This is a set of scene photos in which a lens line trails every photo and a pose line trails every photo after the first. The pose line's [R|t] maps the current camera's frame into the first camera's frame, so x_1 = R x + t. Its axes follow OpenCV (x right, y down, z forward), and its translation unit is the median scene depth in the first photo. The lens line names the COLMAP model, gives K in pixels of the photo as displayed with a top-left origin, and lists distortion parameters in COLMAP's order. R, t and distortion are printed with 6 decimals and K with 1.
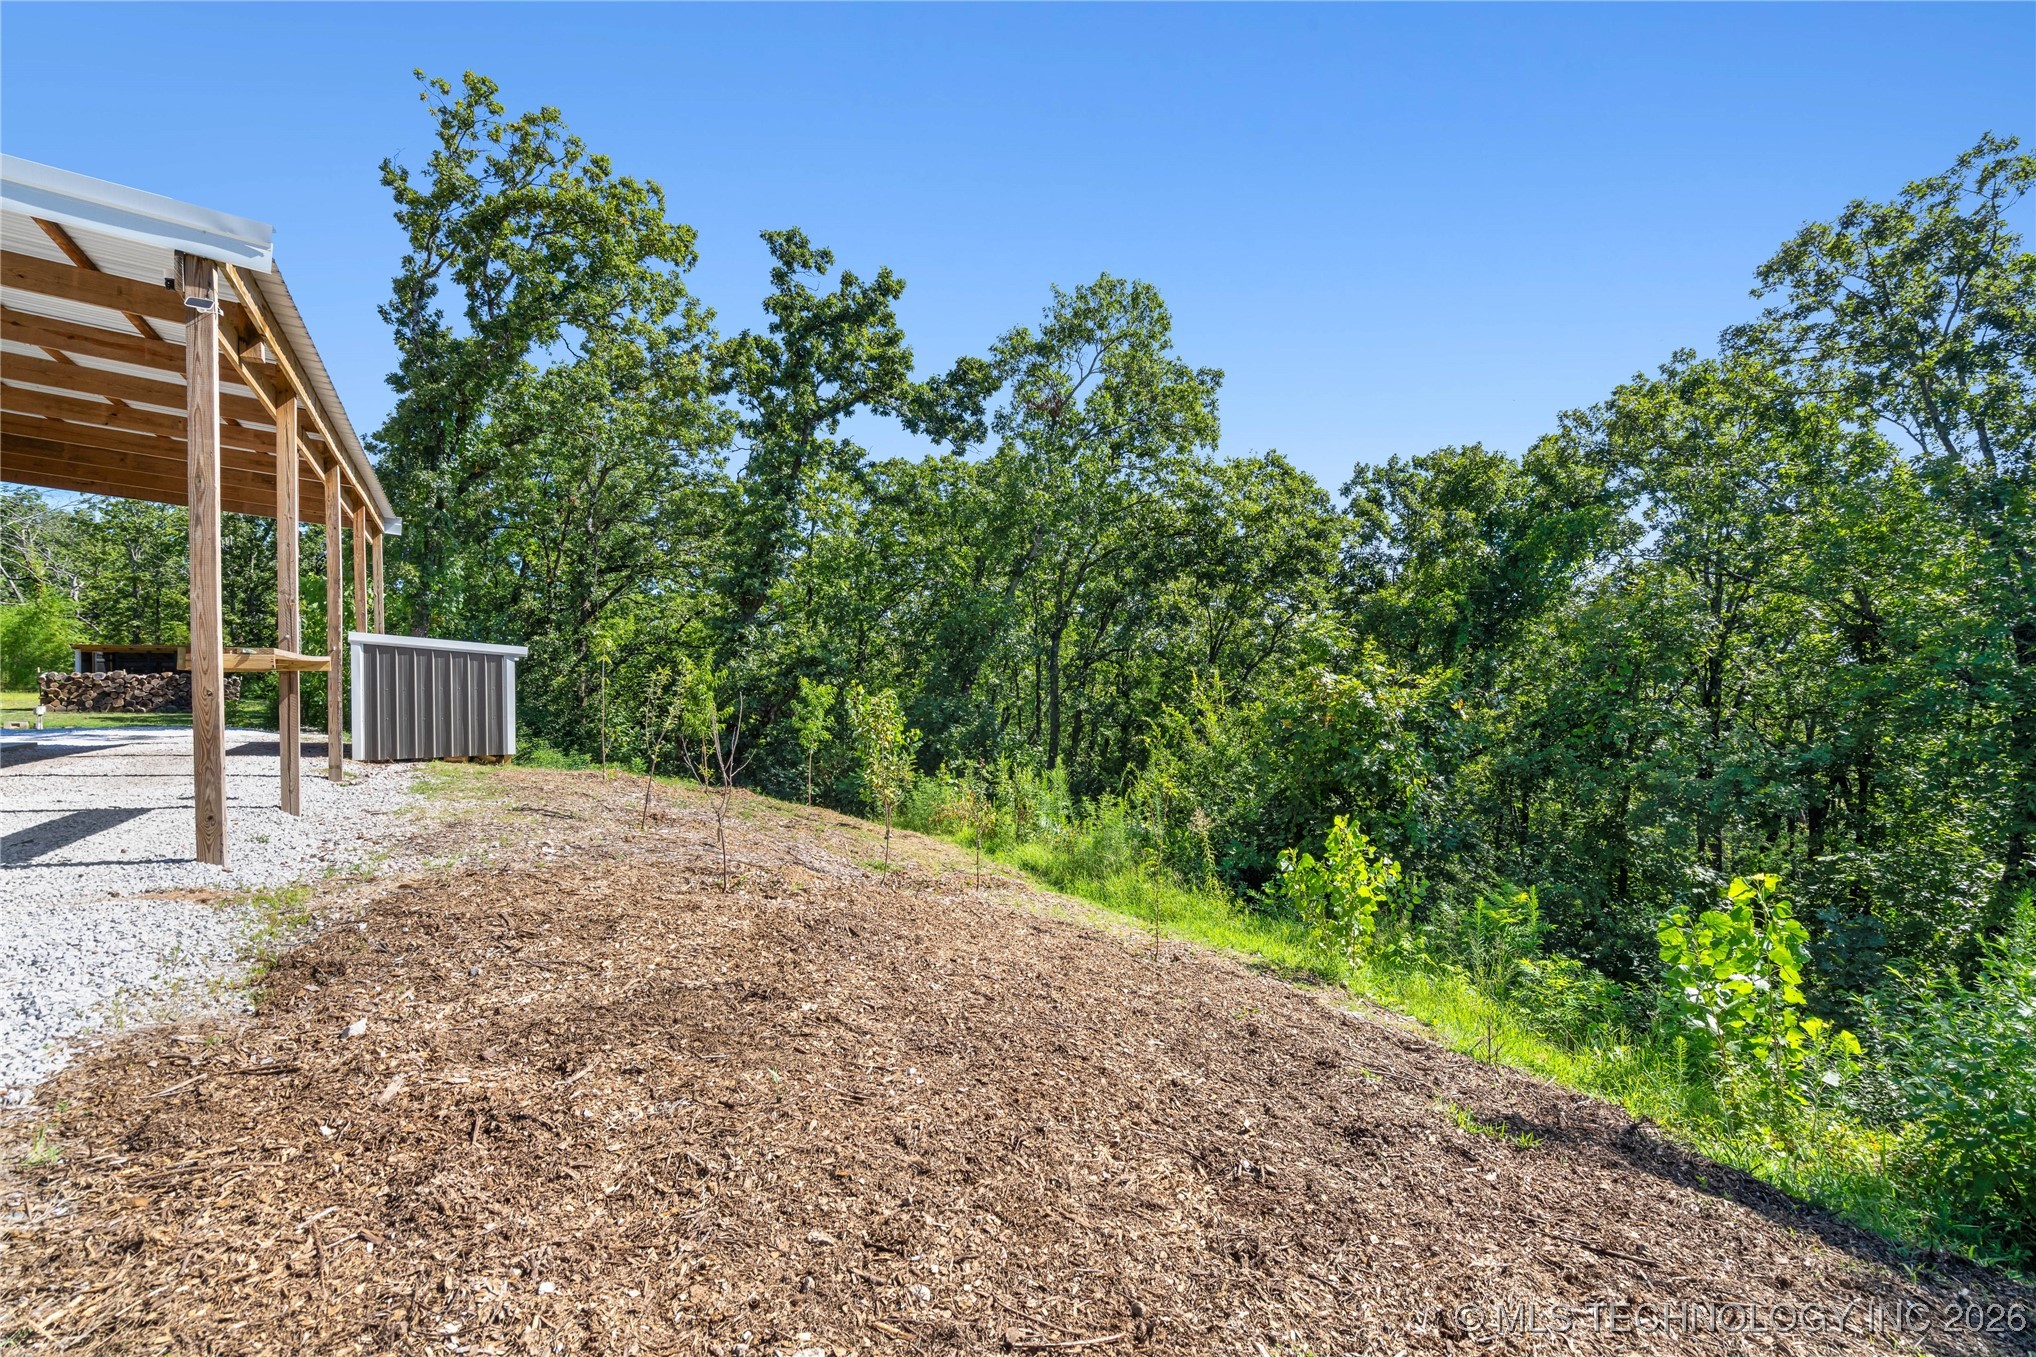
lens RADIAL K [[911.4, 0, 1029.8], [0, 911.4, 687.9], [0, 0, 1]] dist [-0.001035, -0.000552]
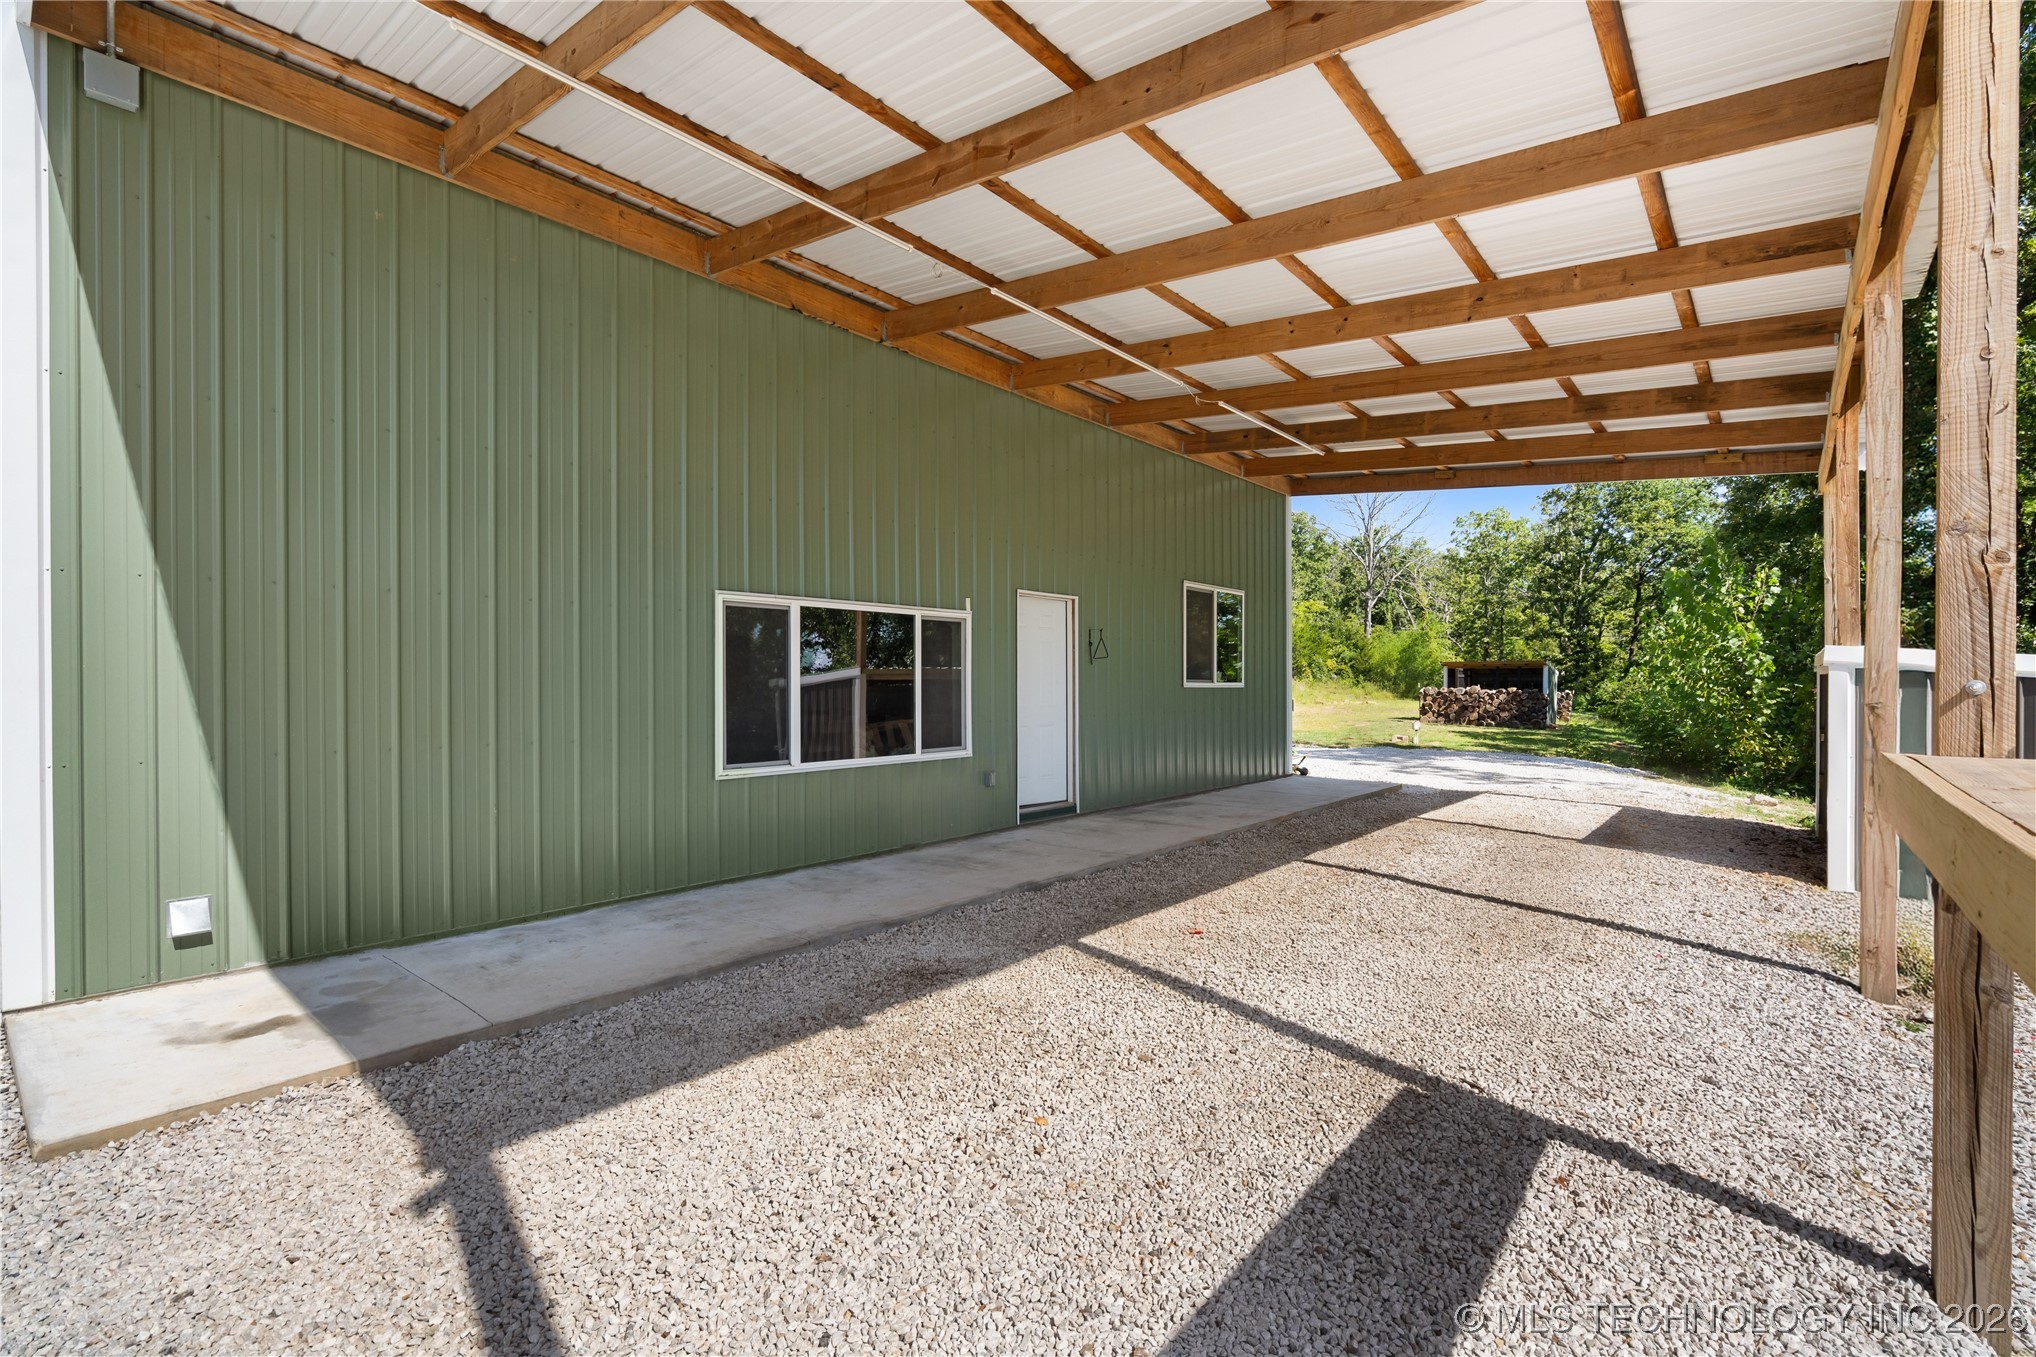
lens RADIAL K [[910.0, 0, 1020.6], [0, 910.0, 684.1], [0, 0, 1]] dist [-0.001261, -0.000162]
pose [[0.317464, 0.005157, -0.948256, -0.263917], [-0.015283, 0.999883, 0.000321, -0.021909], [0.948147, 0.014390, 0.317506, 0.260303]]
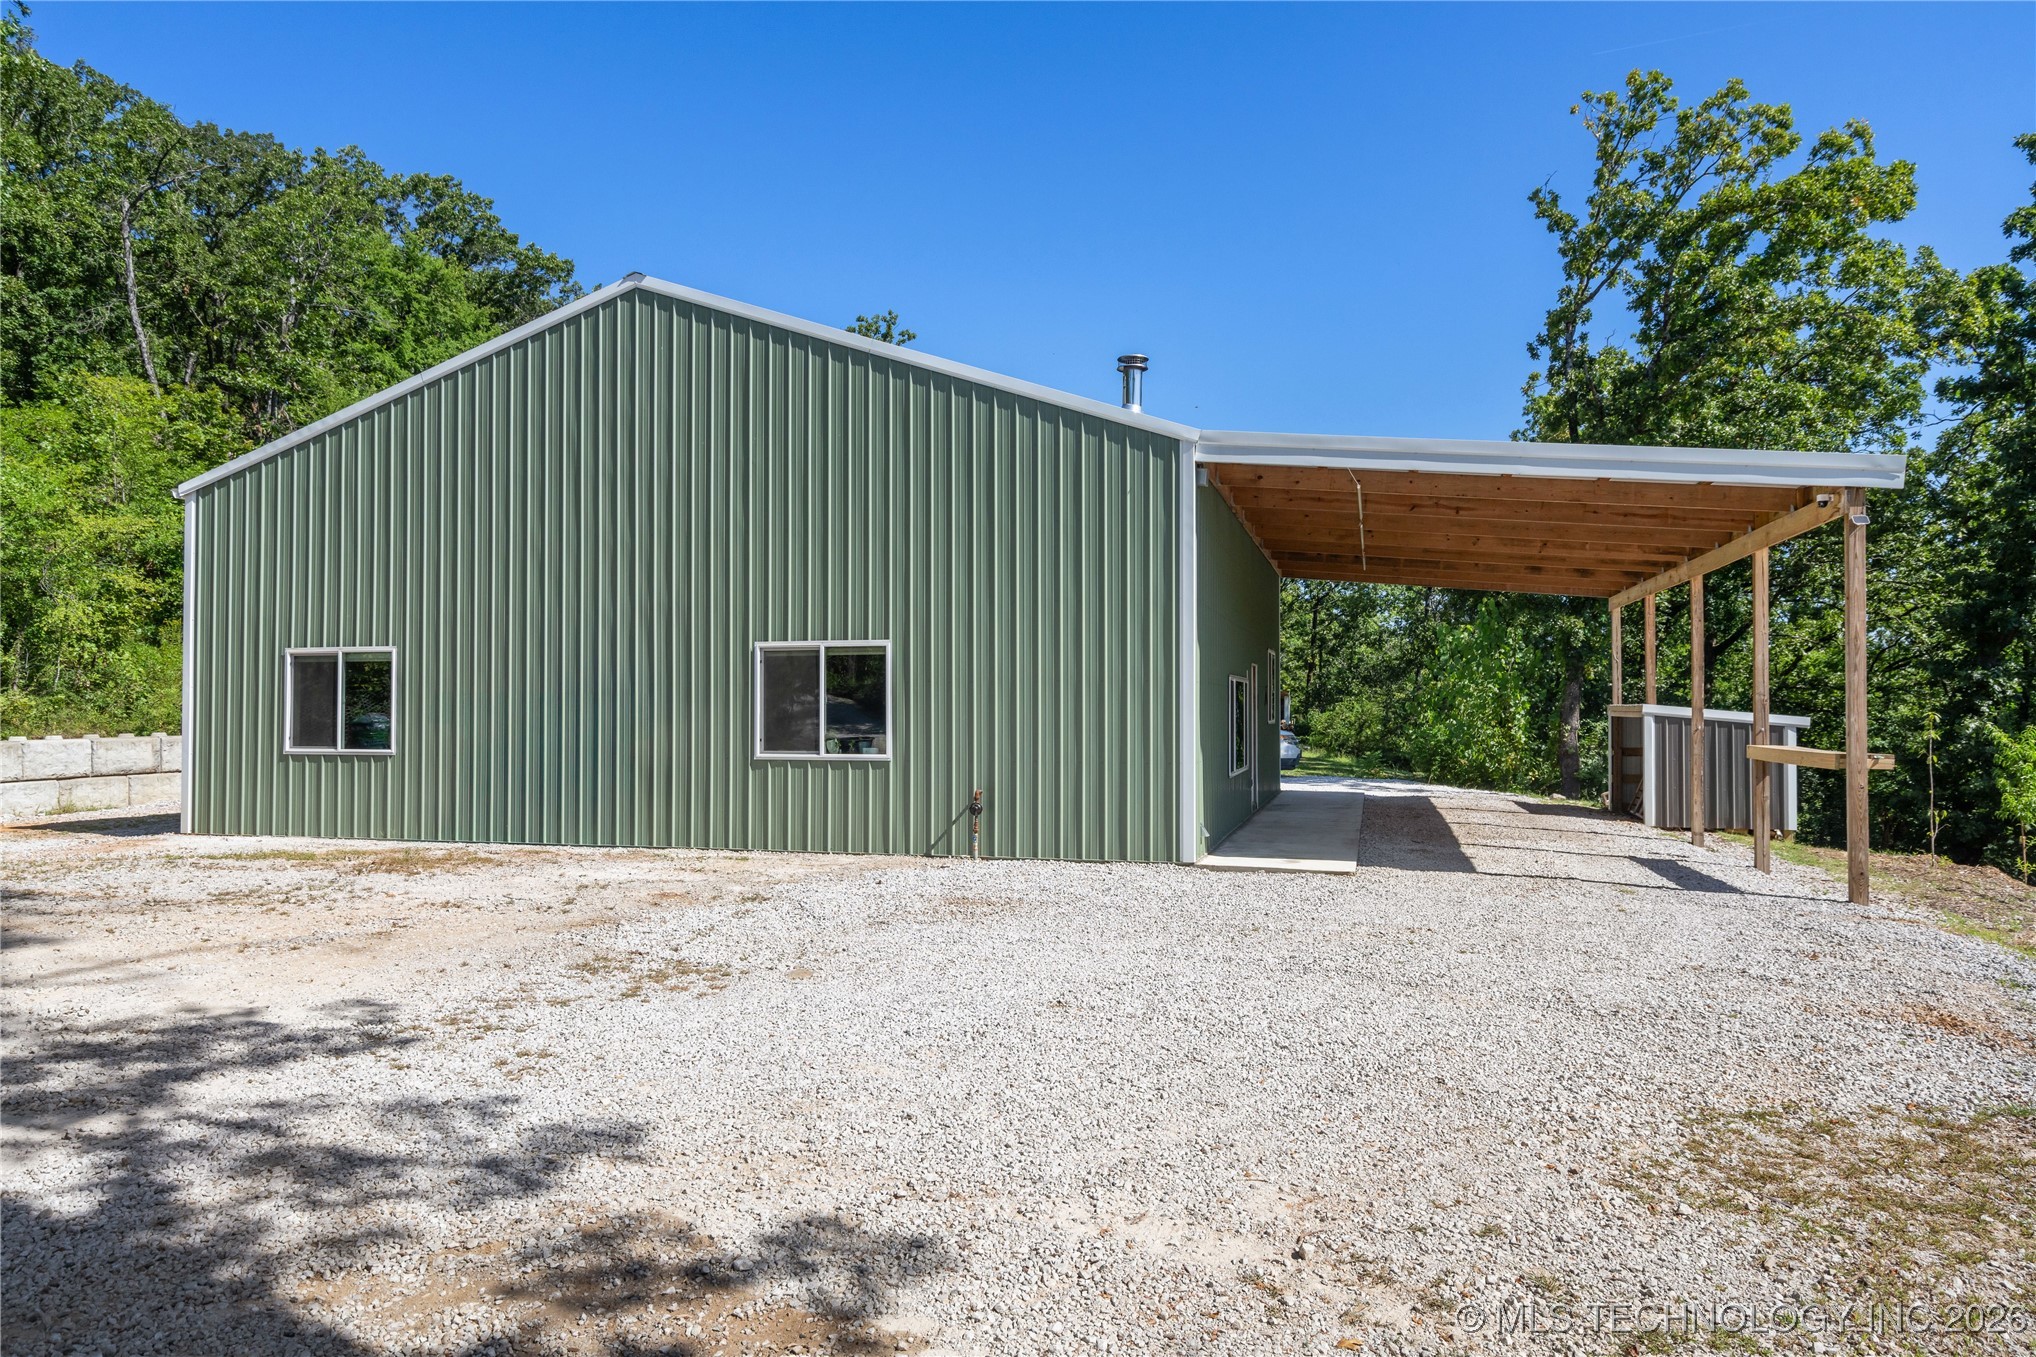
lens RADIAL K [[1323.5, 0, 1006.2], [0, 1323.5, 683.2], [0, 0, 1]] dist [0.001239, -0.000124]
pose [[0.681197, -0.004112, -0.732089, -0.082612], [-0.017673, 0.999600, -0.022060, -0.025169], [0.731887, 0.027965, 0.680852, -0.389057]]
